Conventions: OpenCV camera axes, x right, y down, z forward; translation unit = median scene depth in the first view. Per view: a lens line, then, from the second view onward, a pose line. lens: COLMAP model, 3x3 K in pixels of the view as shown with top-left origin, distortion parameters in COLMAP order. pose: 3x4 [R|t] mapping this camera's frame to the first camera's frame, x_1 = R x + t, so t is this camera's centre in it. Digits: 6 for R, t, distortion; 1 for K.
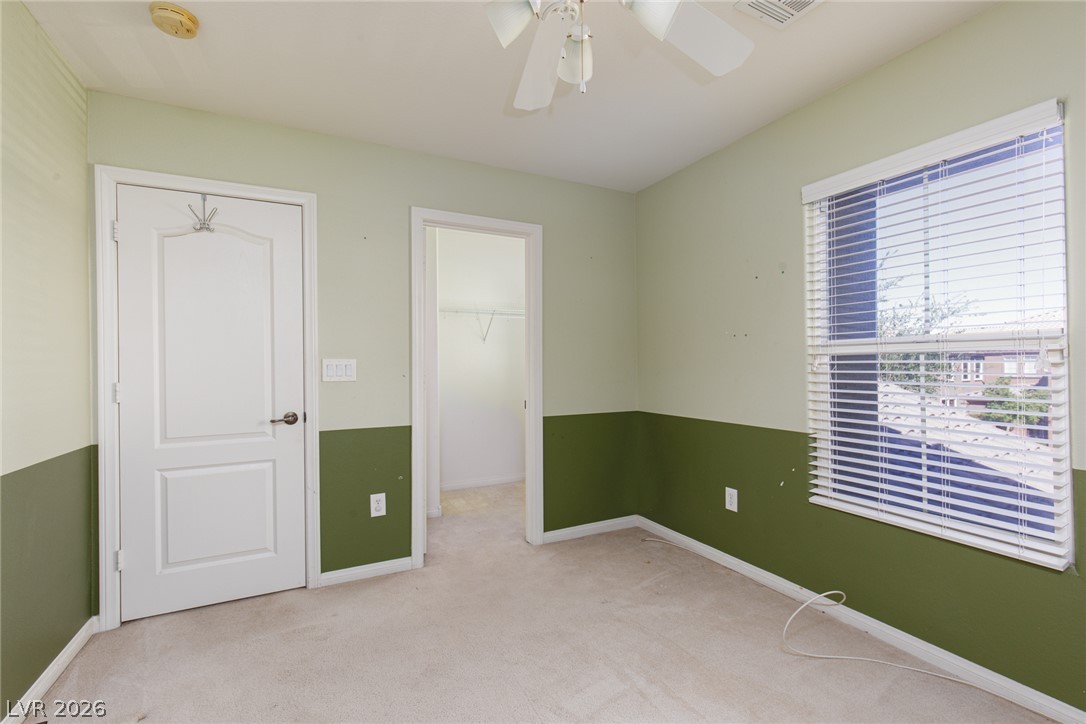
lens RADIAL K [[491.8, 0, 544.7], [0, 491.8, 365.0], [0, 0, 1]] dist [0.009509, -0.000982]
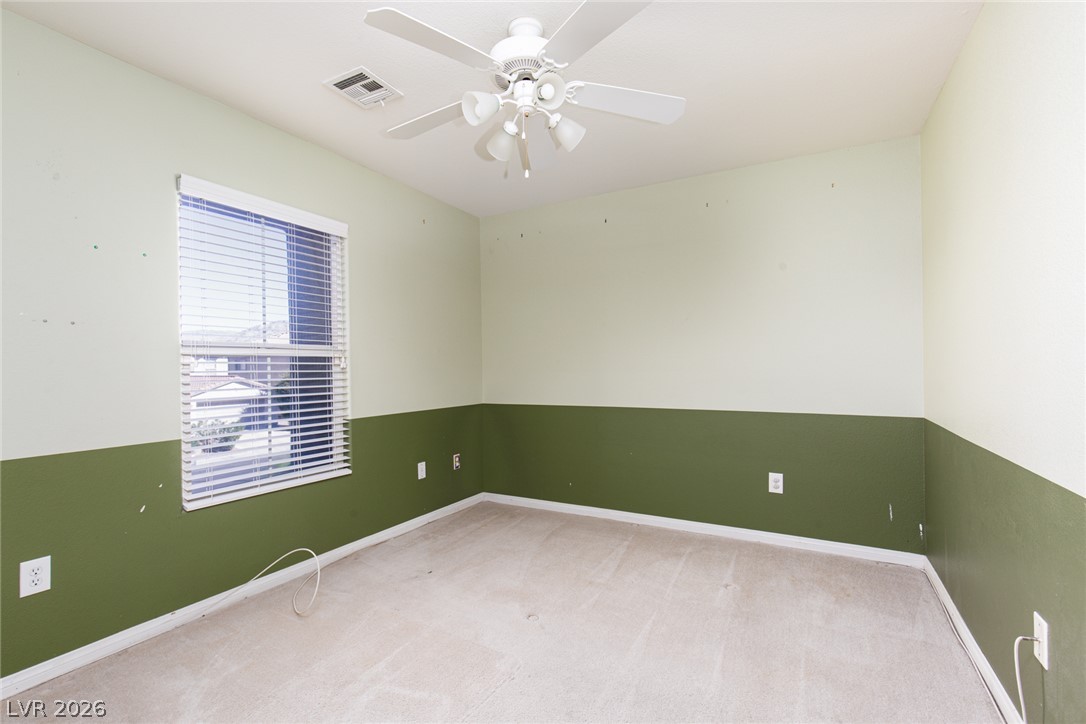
lens RADIAL K [[491.8, 0, 544.7], [0, 491.8, 365.0], [0, 0, 1]] dist [0.009509, -0.000982]
pose [[-0.577037, -0.001216, 0.816717, -0.741672], [-0.006518, 0.999974, -0.003116, -0.001482], [-0.816692, -0.007121, -0.577029, 1.187841]]
